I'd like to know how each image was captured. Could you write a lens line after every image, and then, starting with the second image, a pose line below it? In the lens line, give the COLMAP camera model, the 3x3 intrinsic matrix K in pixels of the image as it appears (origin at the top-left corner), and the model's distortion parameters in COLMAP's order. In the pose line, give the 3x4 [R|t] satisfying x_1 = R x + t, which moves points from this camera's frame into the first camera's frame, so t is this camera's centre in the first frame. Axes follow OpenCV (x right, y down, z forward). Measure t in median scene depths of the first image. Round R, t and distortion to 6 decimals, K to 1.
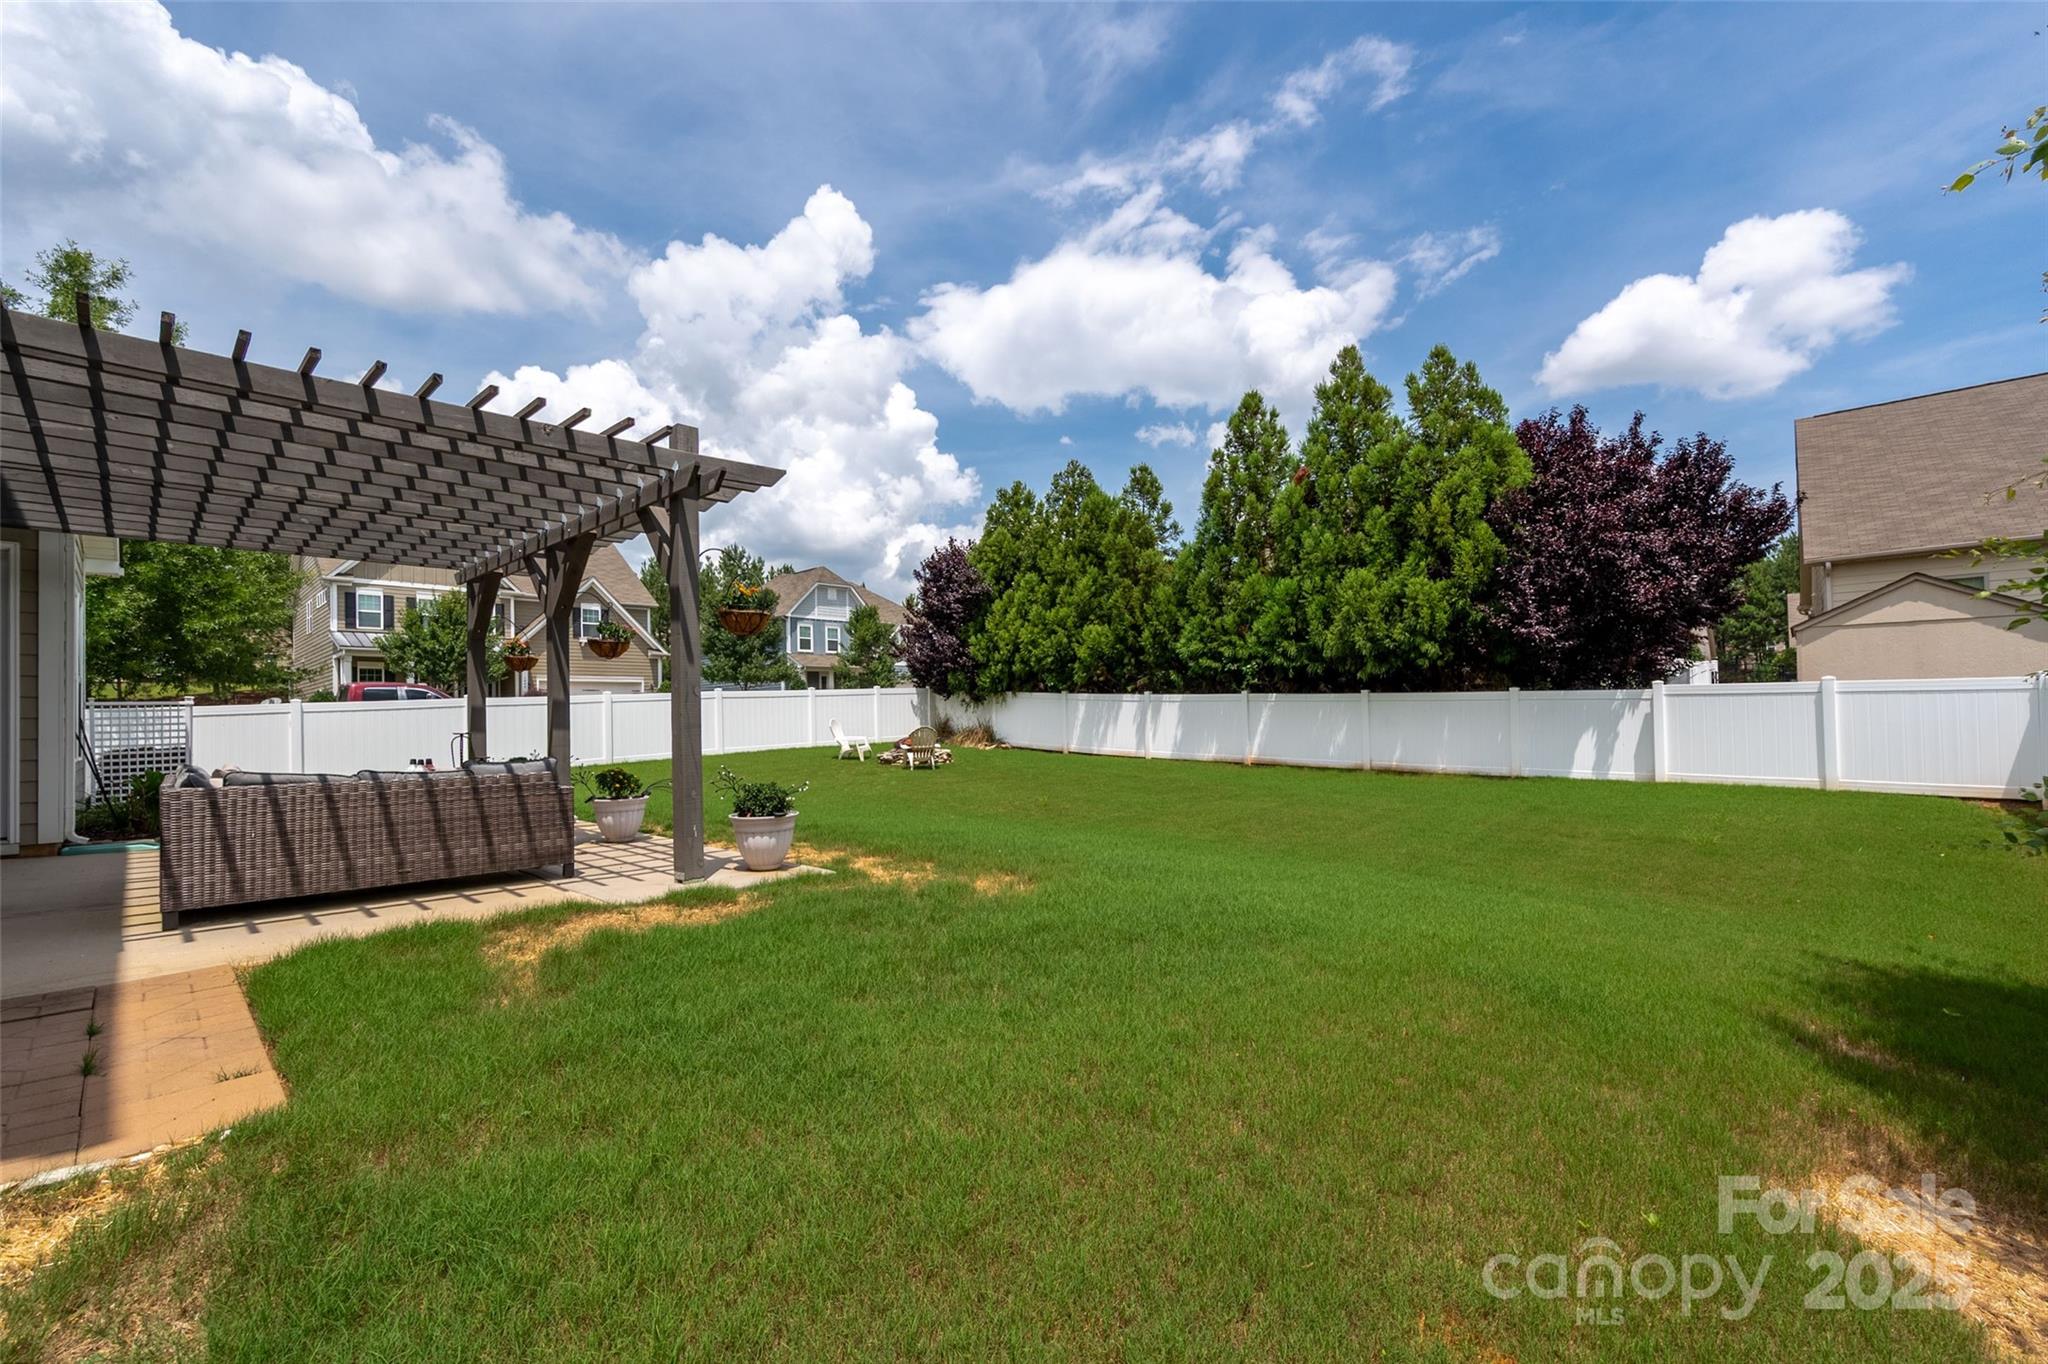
lens RADIAL K [[834.2, 0, 1010.4], [0, 834.2, 710.2], [0, 0, 1]] dist [0.001528, -0.000030]
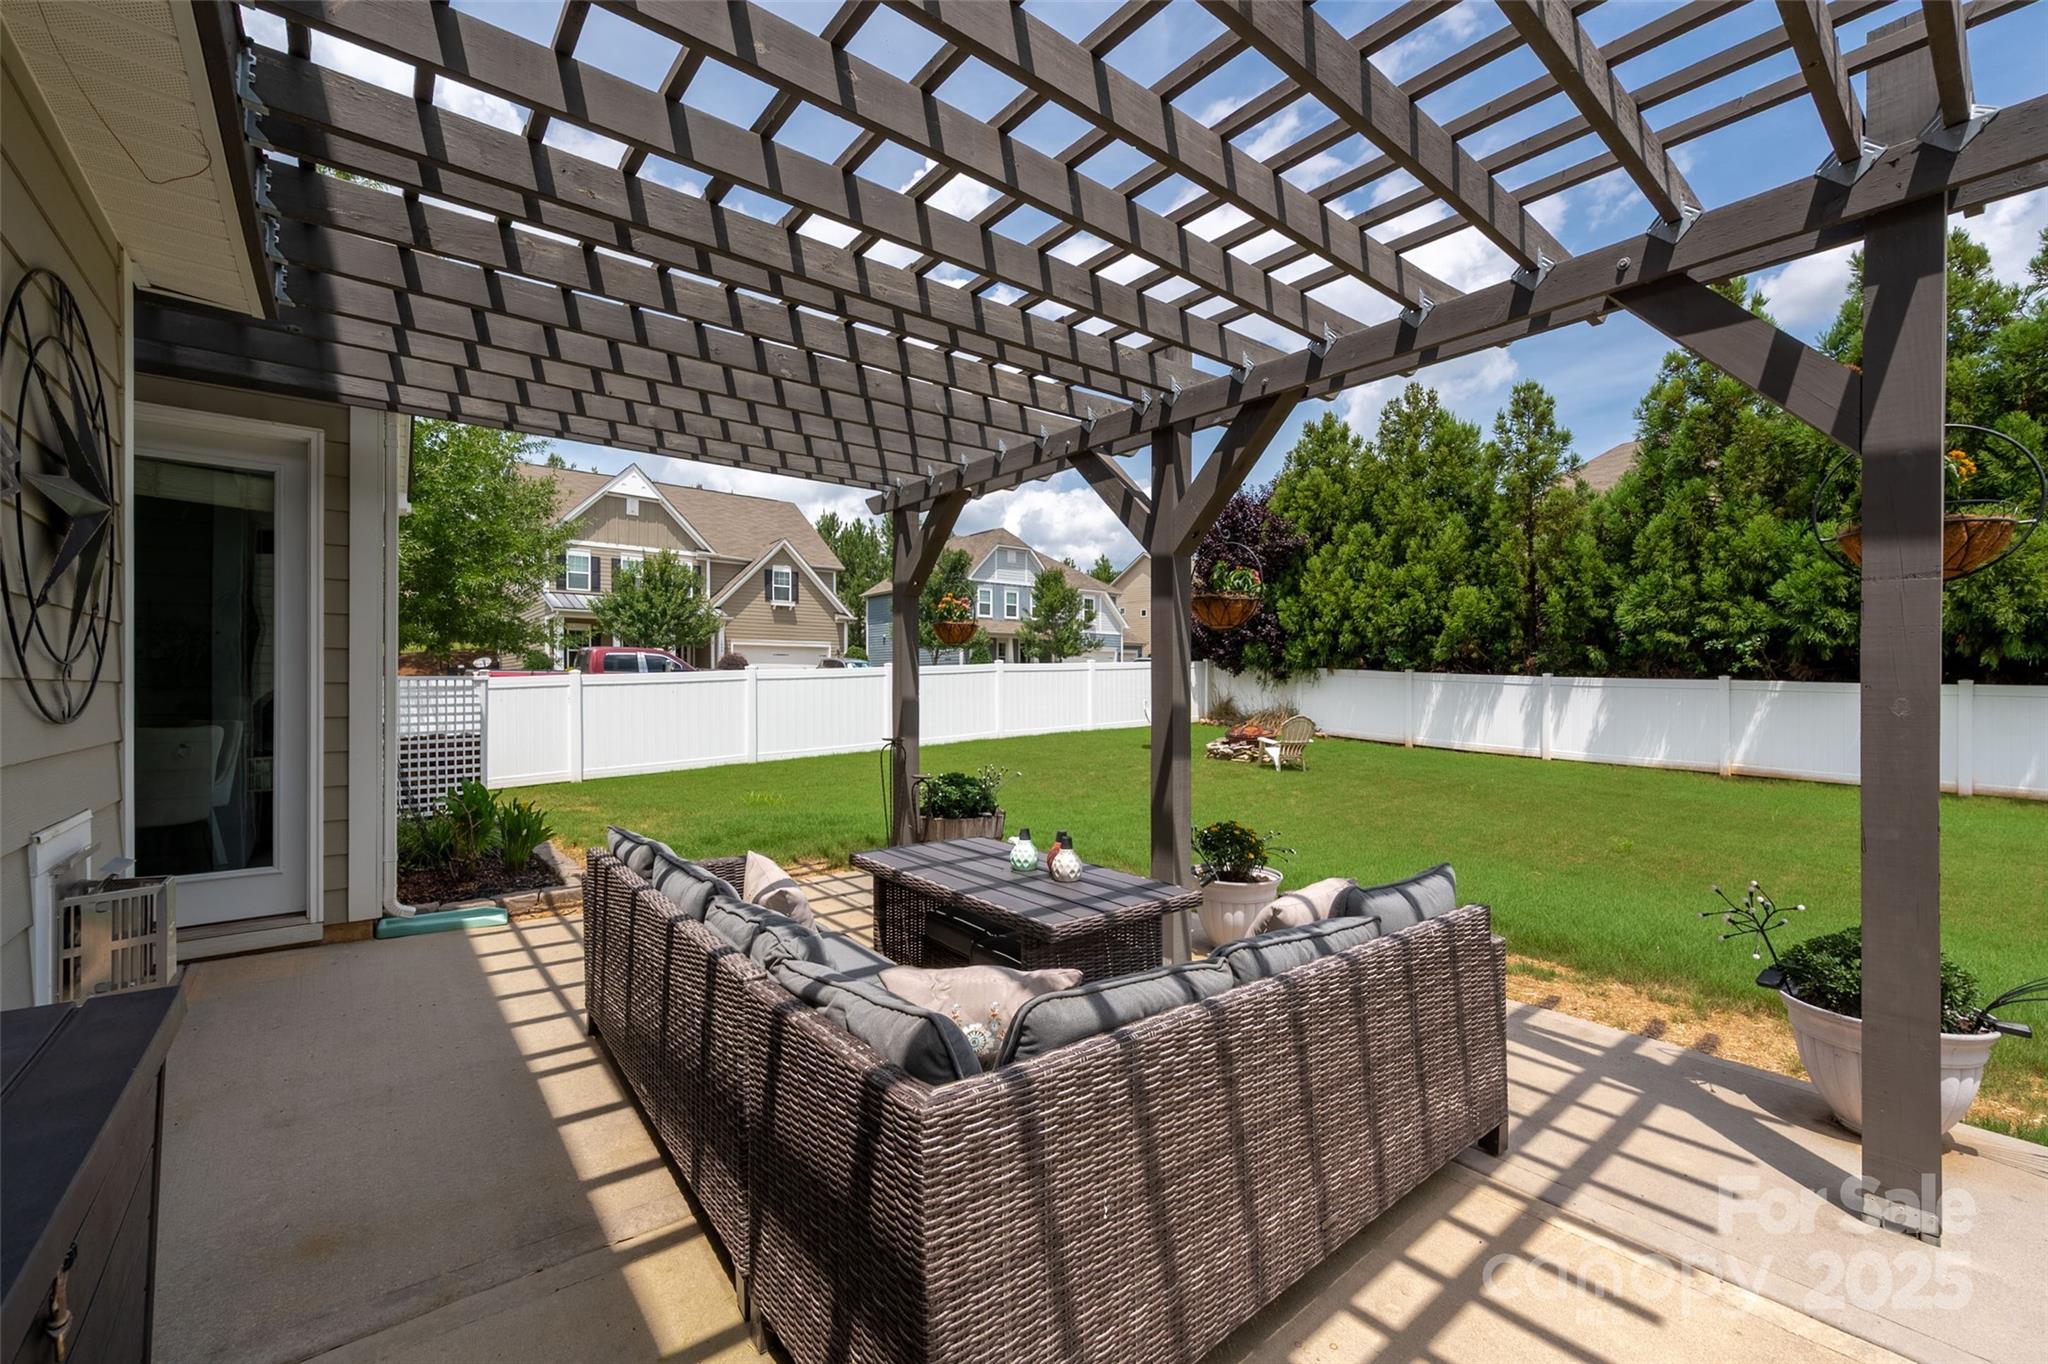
lens RADIAL K [[834.2, 0, 1023.7], [0, 834.2, 695.9], [0, 0, 1]] dist [0.001528, -0.000030]
pose [[0.990890, 0.021028, -0.133022, -0.201896], [-0.017952, 0.999544, 0.024279, -0.010350], [0.133471, -0.021669, 0.990816, 0.156904]]
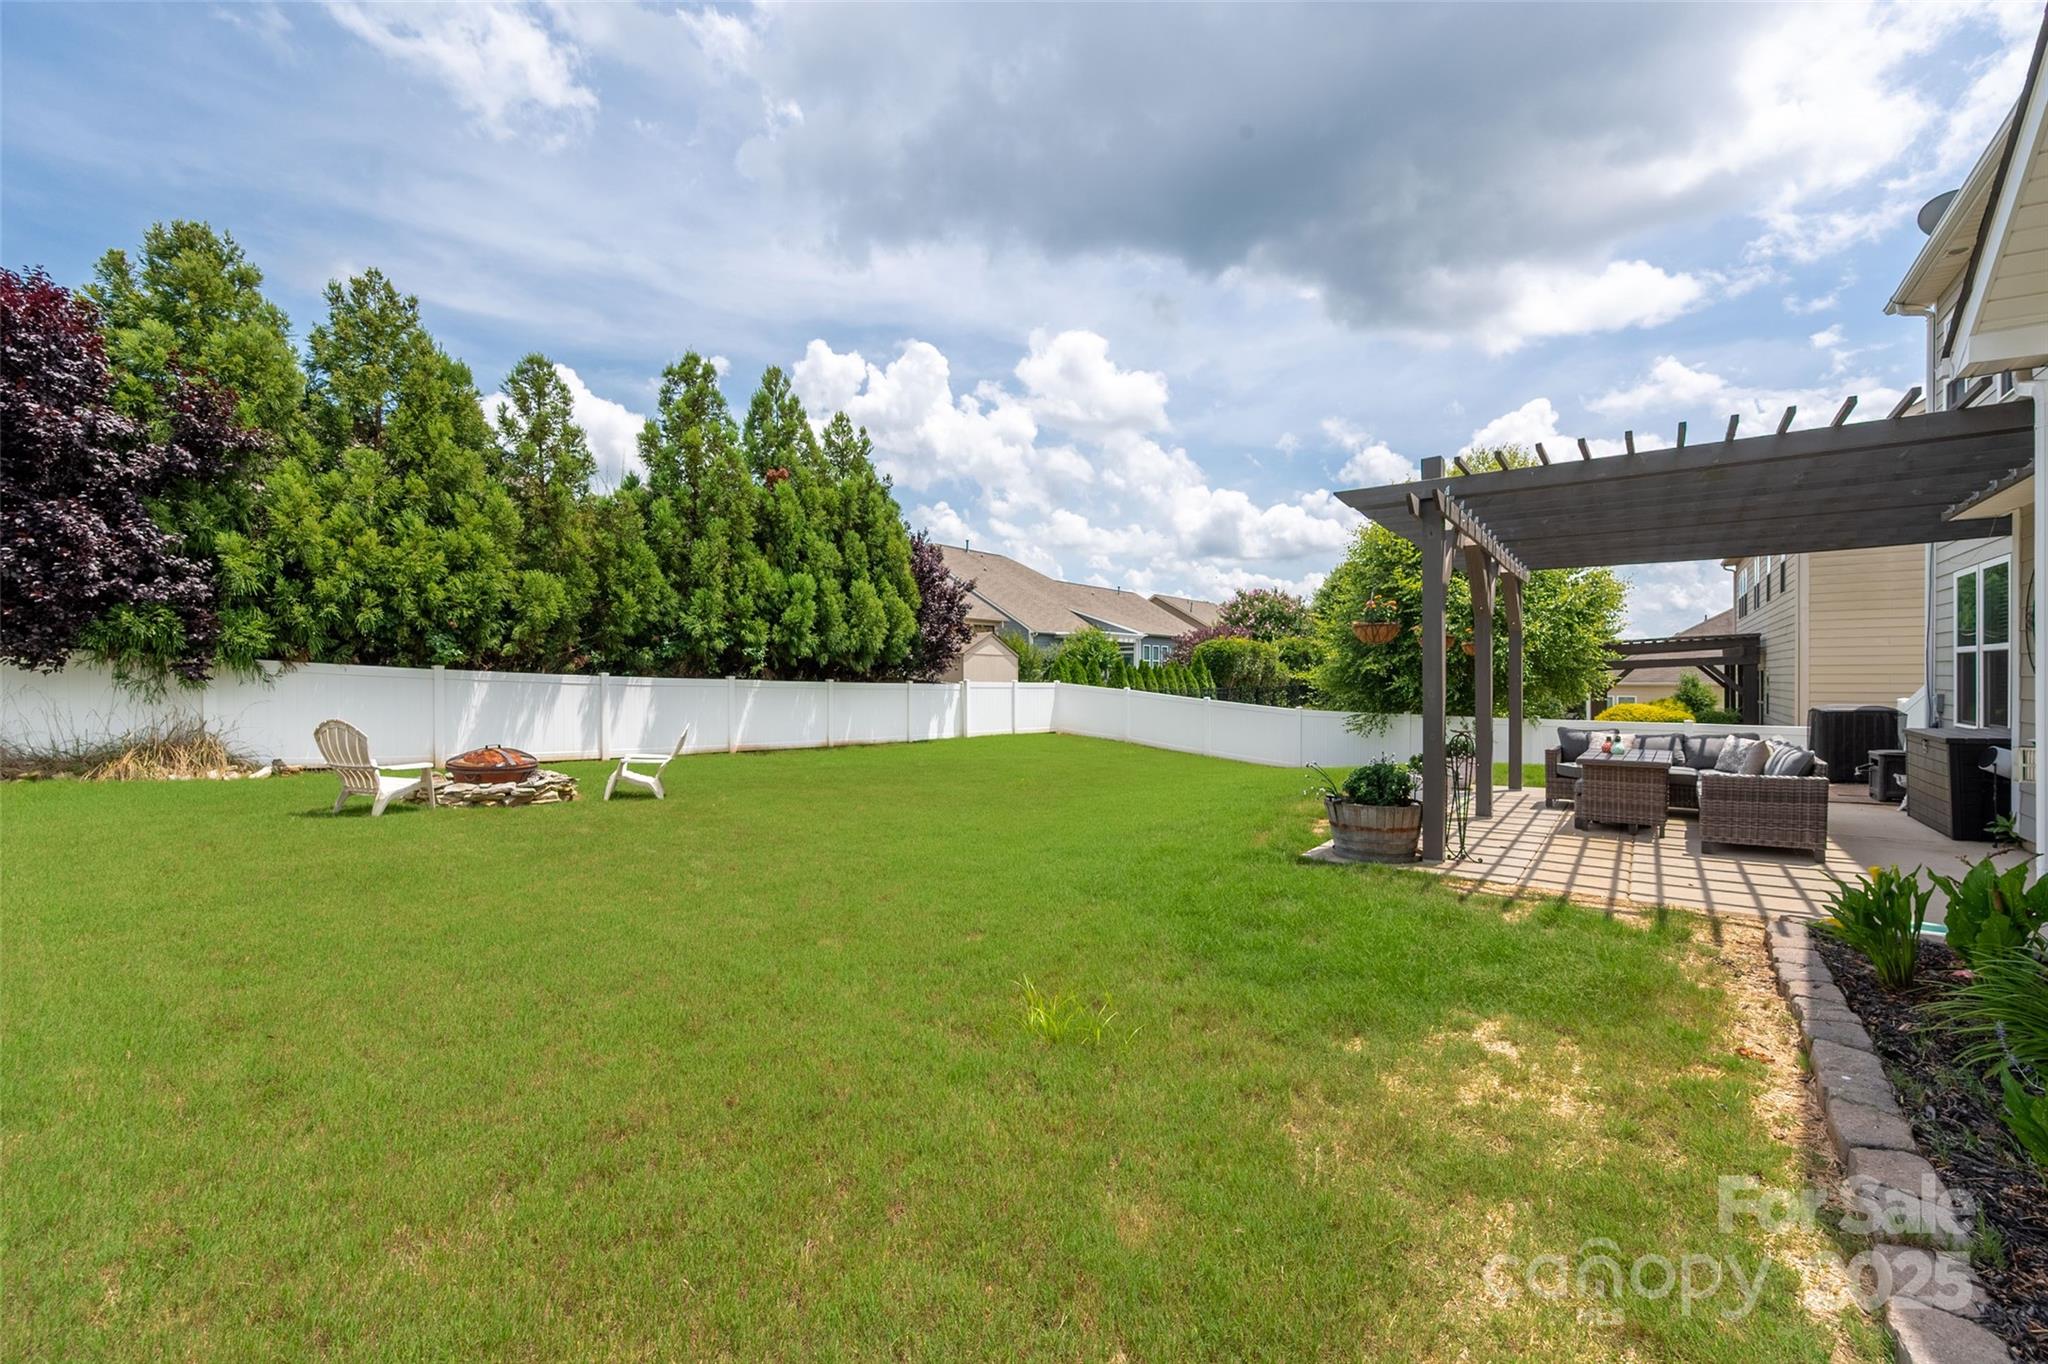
lens RADIAL K [[834.2, 0, 1030.3], [0, 834.2, 682.6], [0, 0, 1]] dist [0.001528, -0.000030]
pose [[-0.116678, 0.015671, 0.993046, -0.607892], [0.000183, 0.999876, -0.015757, -0.000499], [-0.993170, -0.001657, -0.116666, 0.660861]]
